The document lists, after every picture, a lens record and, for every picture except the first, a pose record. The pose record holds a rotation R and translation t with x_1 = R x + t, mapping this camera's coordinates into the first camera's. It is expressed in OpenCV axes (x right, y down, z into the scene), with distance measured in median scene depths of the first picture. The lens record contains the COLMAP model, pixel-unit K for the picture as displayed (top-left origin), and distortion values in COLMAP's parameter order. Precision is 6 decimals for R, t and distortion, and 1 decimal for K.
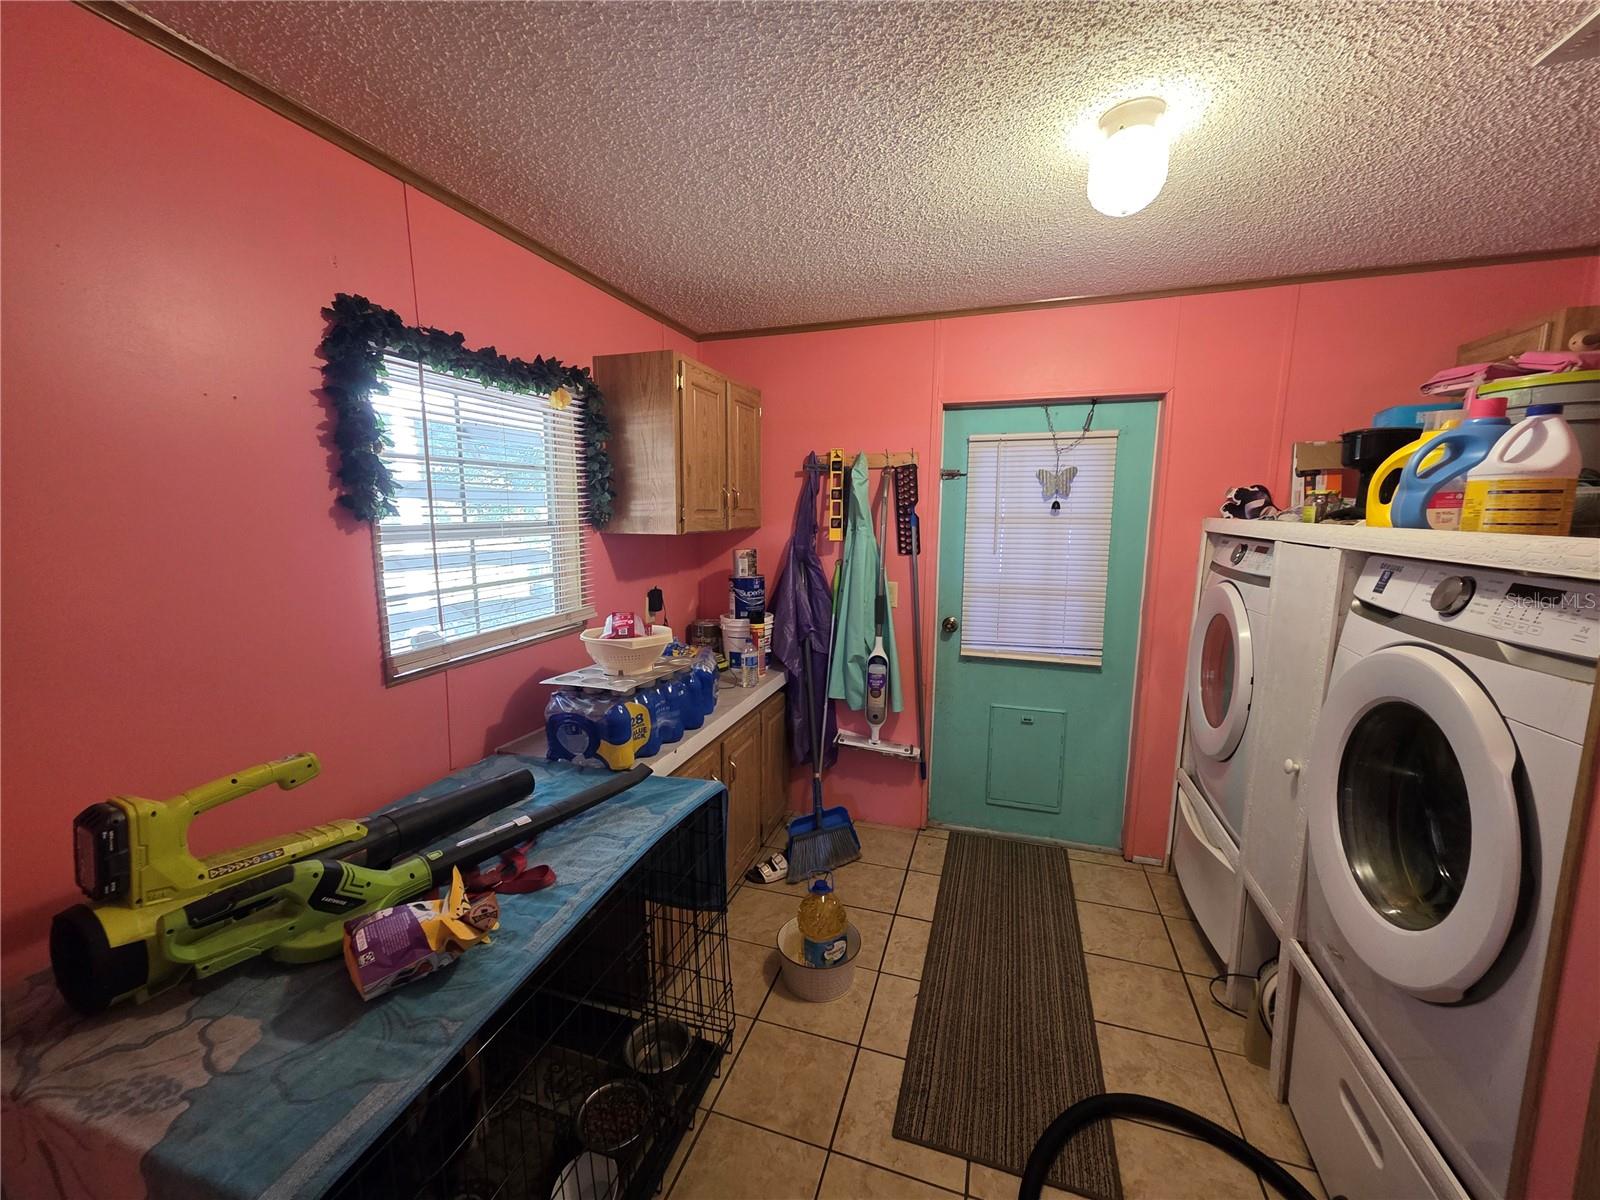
lens RADIAL K [[635.9, 0, 799.8], [0, 635.9, 597.7], [0, 0, 1]] dist [0.006814, -0.001198]
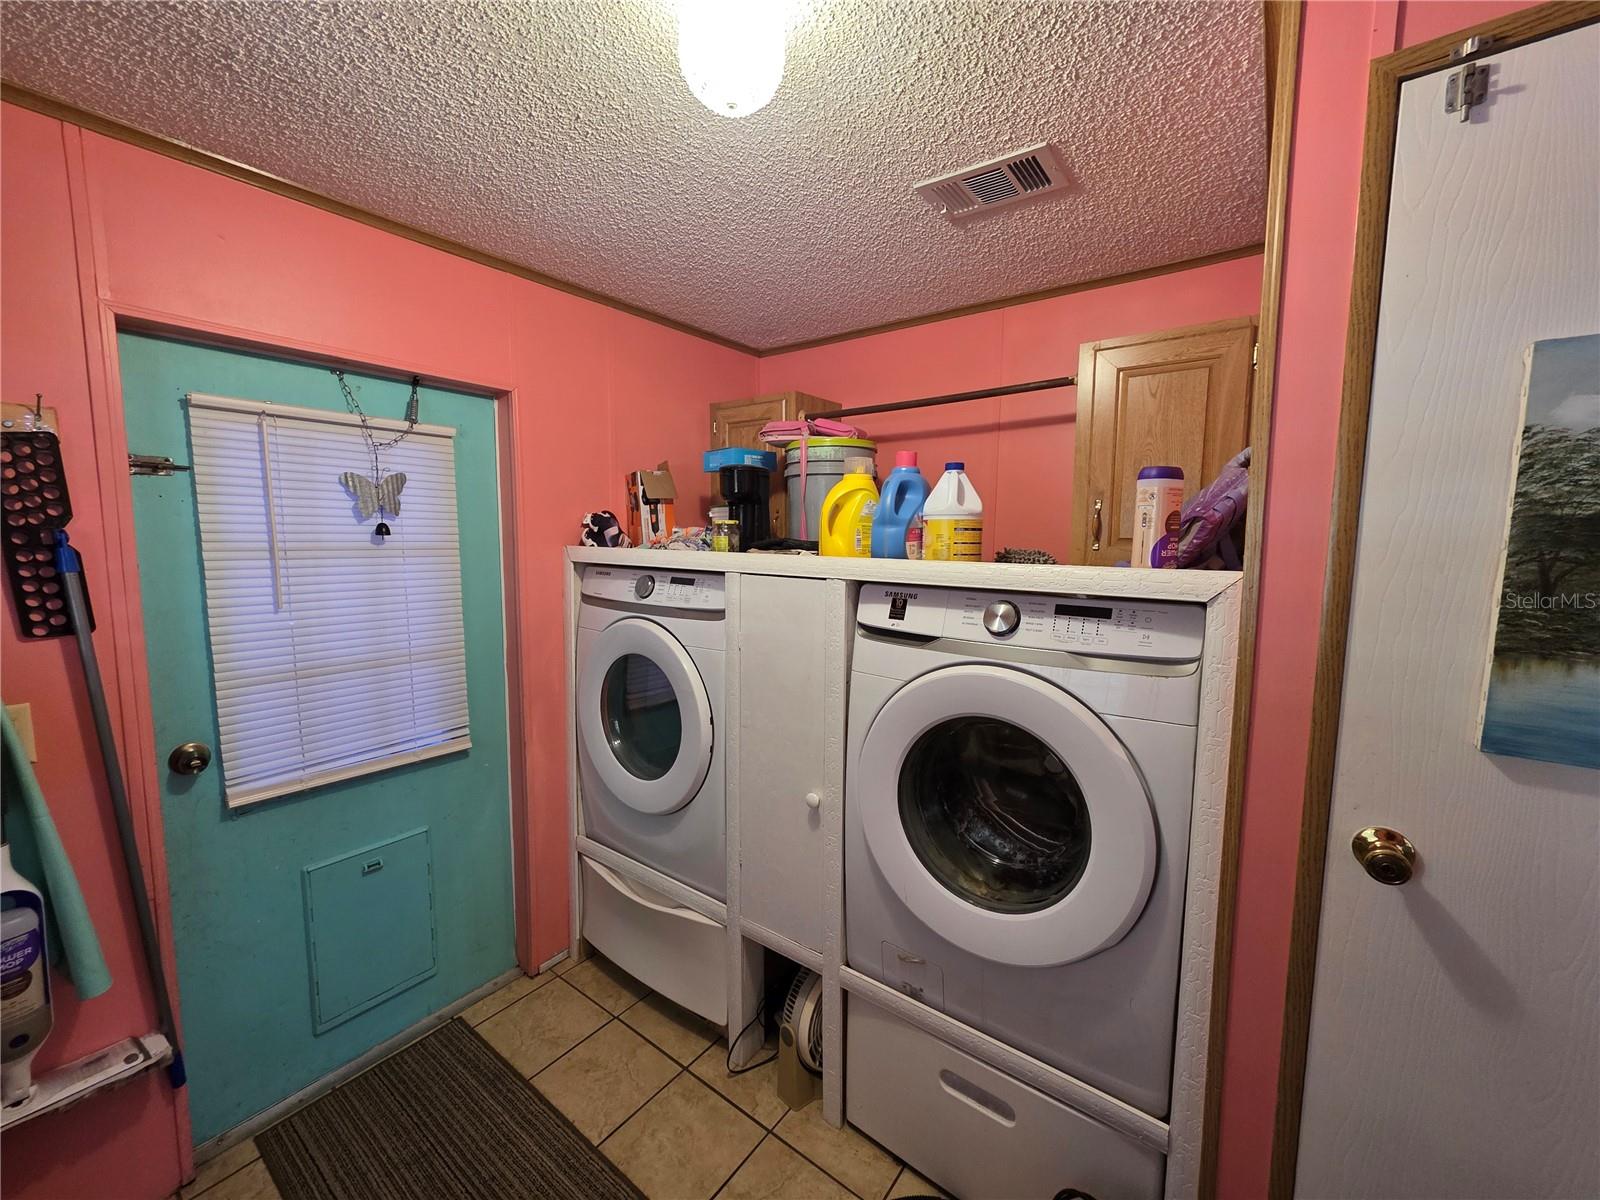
lens RADIAL K [[635.9, 0, 796.1], [0, 635.9, 602.1], [0, 0, 1]] dist [0.006814, -0.001198]
pose [[0.327307, -0.099267, 0.939689, -0.082345], [0.120477, 0.990734, 0.062695, -0.061744], [-0.937206, 0.092690, 0.336234, 0.393354]]
